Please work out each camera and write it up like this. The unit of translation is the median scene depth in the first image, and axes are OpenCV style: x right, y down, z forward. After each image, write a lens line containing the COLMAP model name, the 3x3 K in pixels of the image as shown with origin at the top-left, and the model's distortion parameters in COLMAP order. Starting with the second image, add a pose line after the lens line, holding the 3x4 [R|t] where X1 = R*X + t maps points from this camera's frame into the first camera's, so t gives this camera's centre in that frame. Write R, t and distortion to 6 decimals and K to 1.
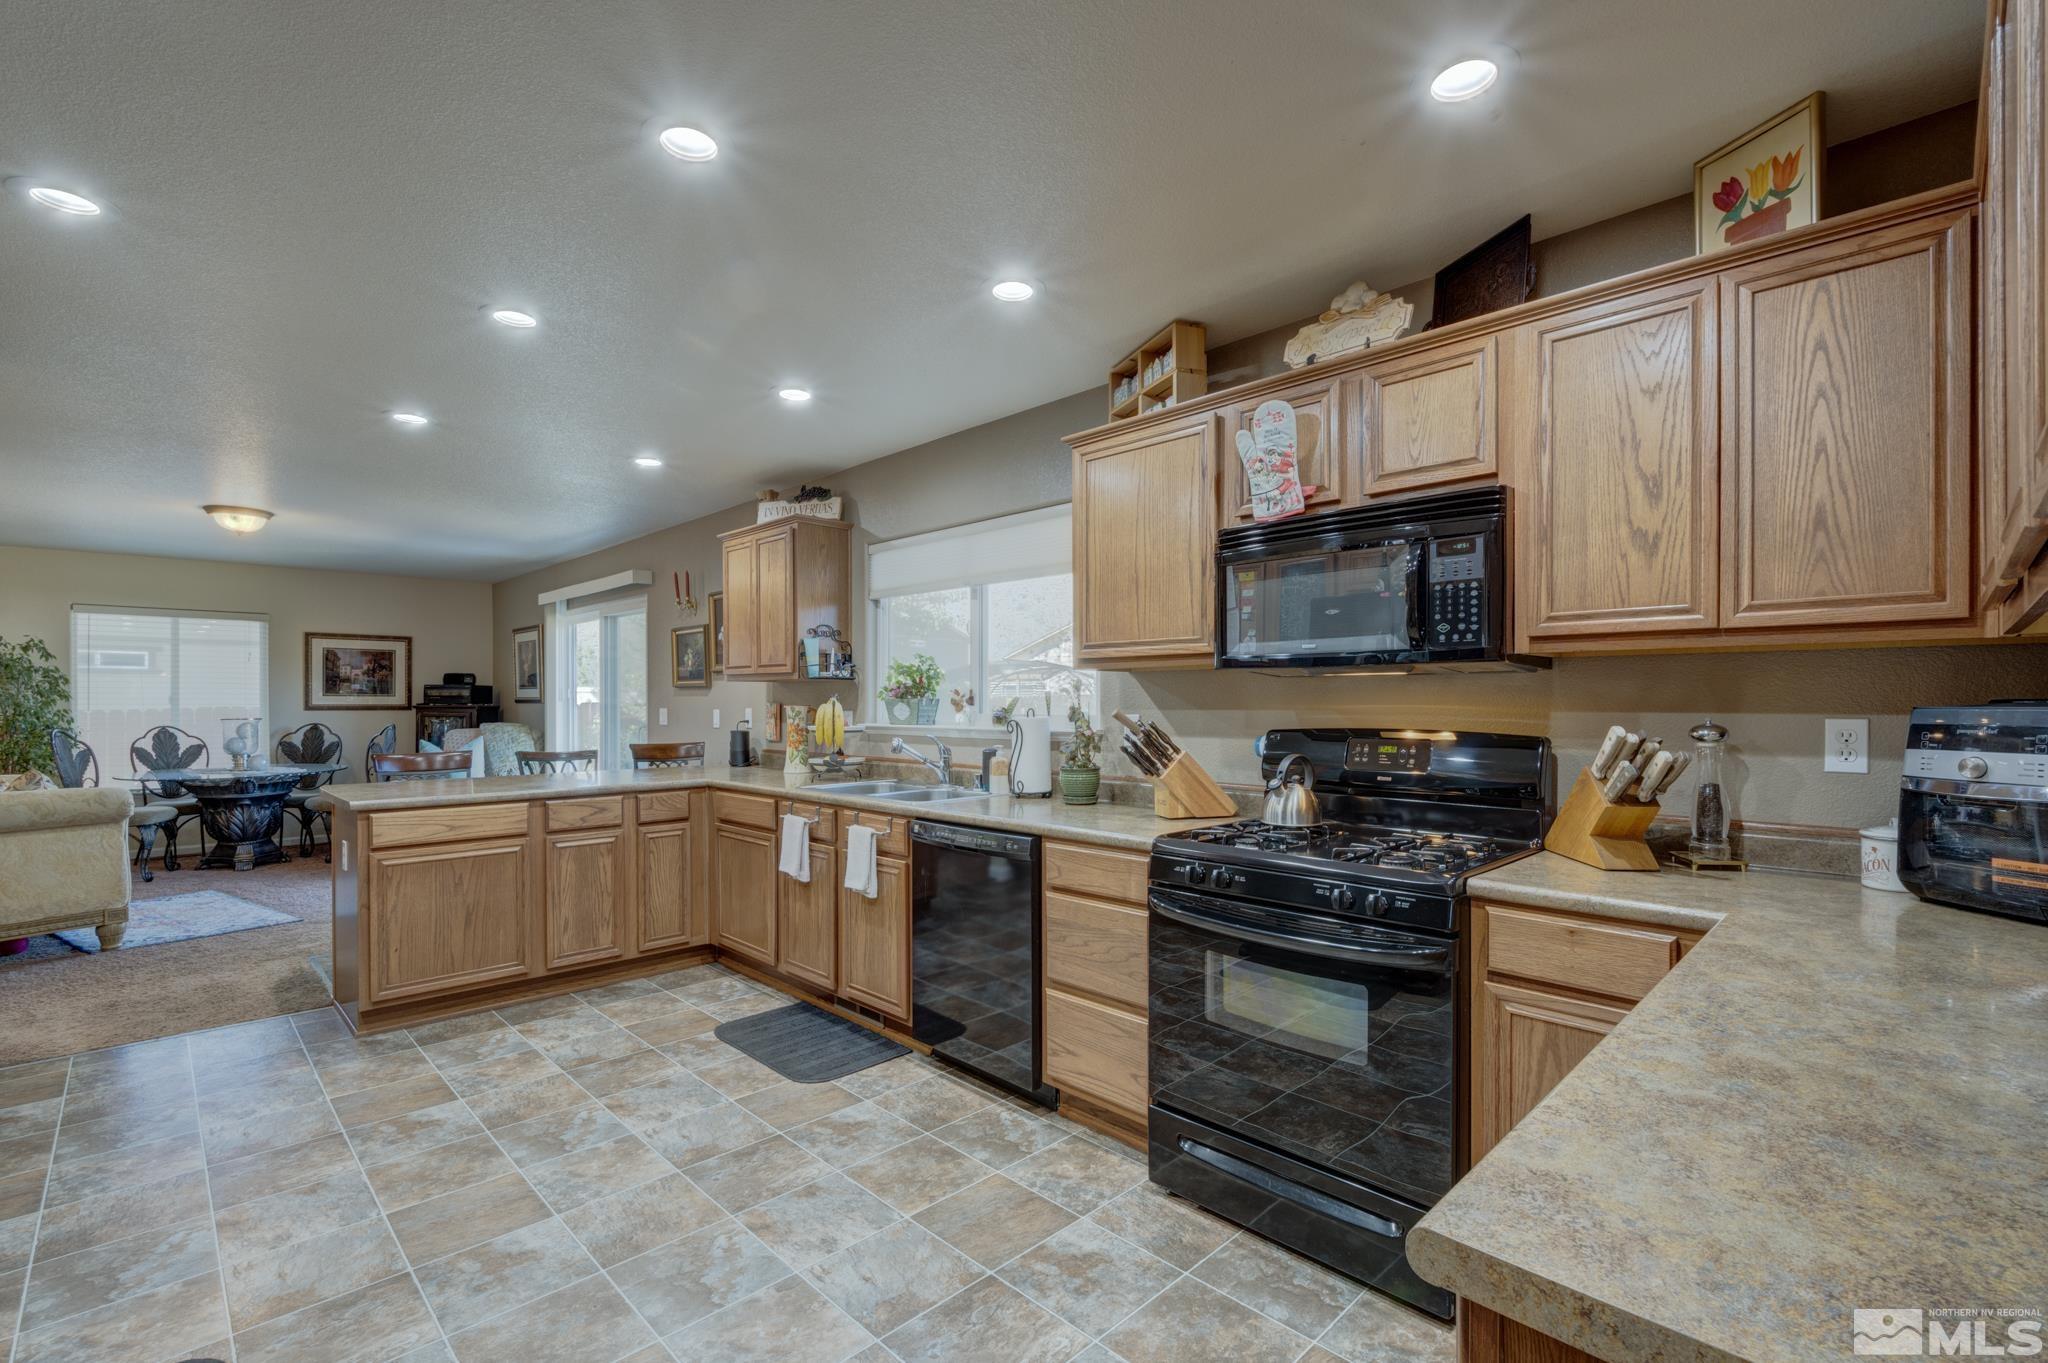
lens RADIAL K [[910.7, 0, 1019.3], [0, 910.7, 703.1], [0, 0, 1]] dist [-0.001648, -0.000962]
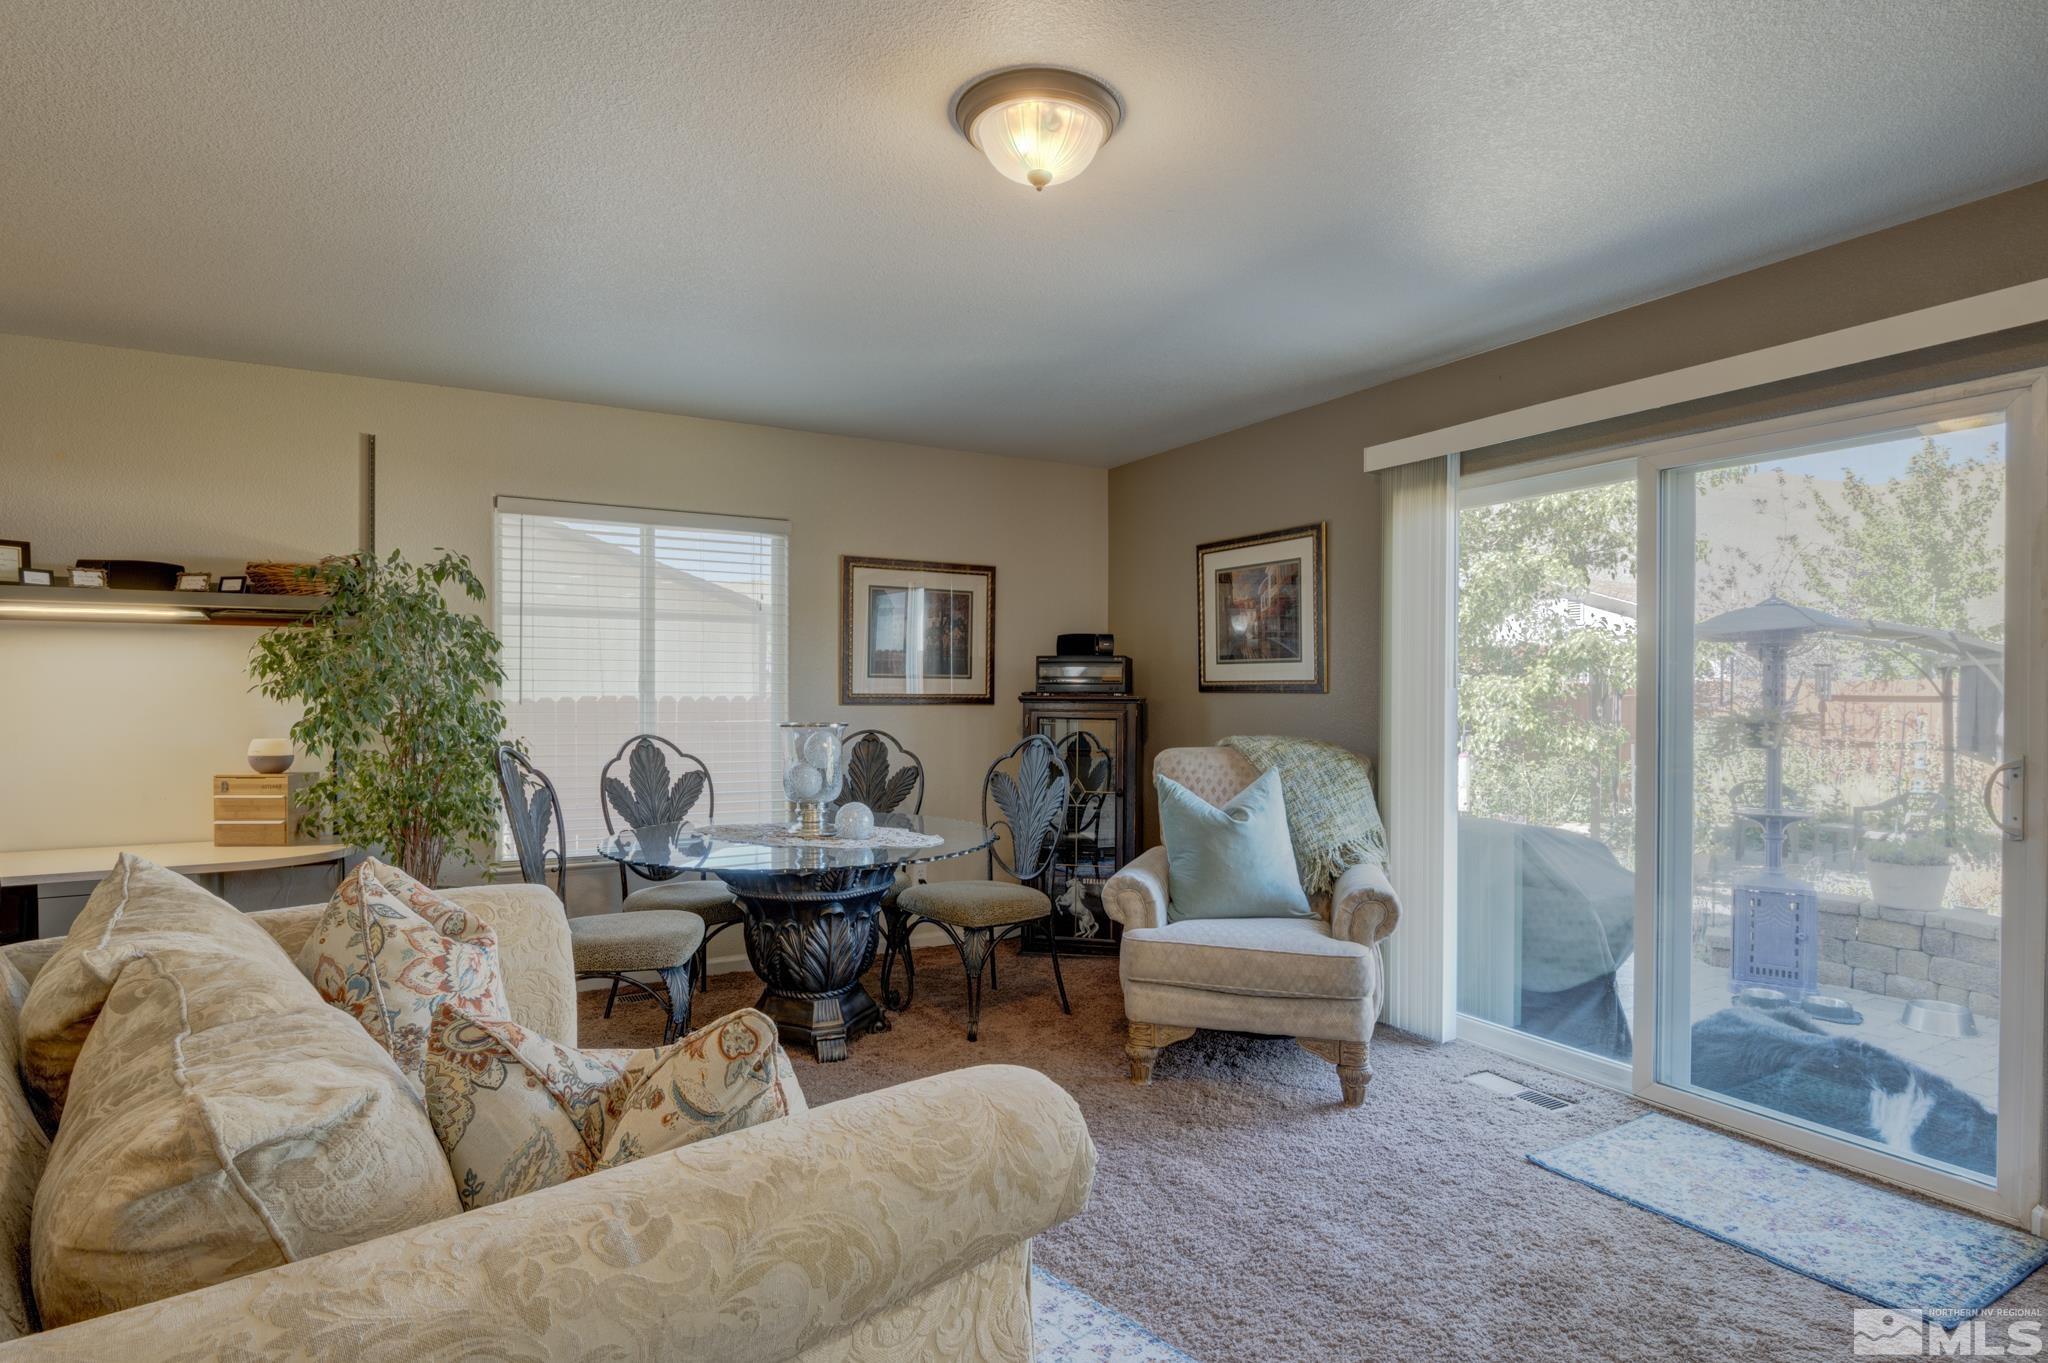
lens RADIAL K [[1079.2, 0, 1032.9], [0, 1079.2, 700.6], [0, 0, 1]] dist [0.003135, 0.000667]
pose [[0.968907, 0.005739, -0.247357, -0.582075], [-0.003959, 0.999963, 0.007693, 0.000540], [0.247392, -0.006474, 0.968894, 0.470489]]
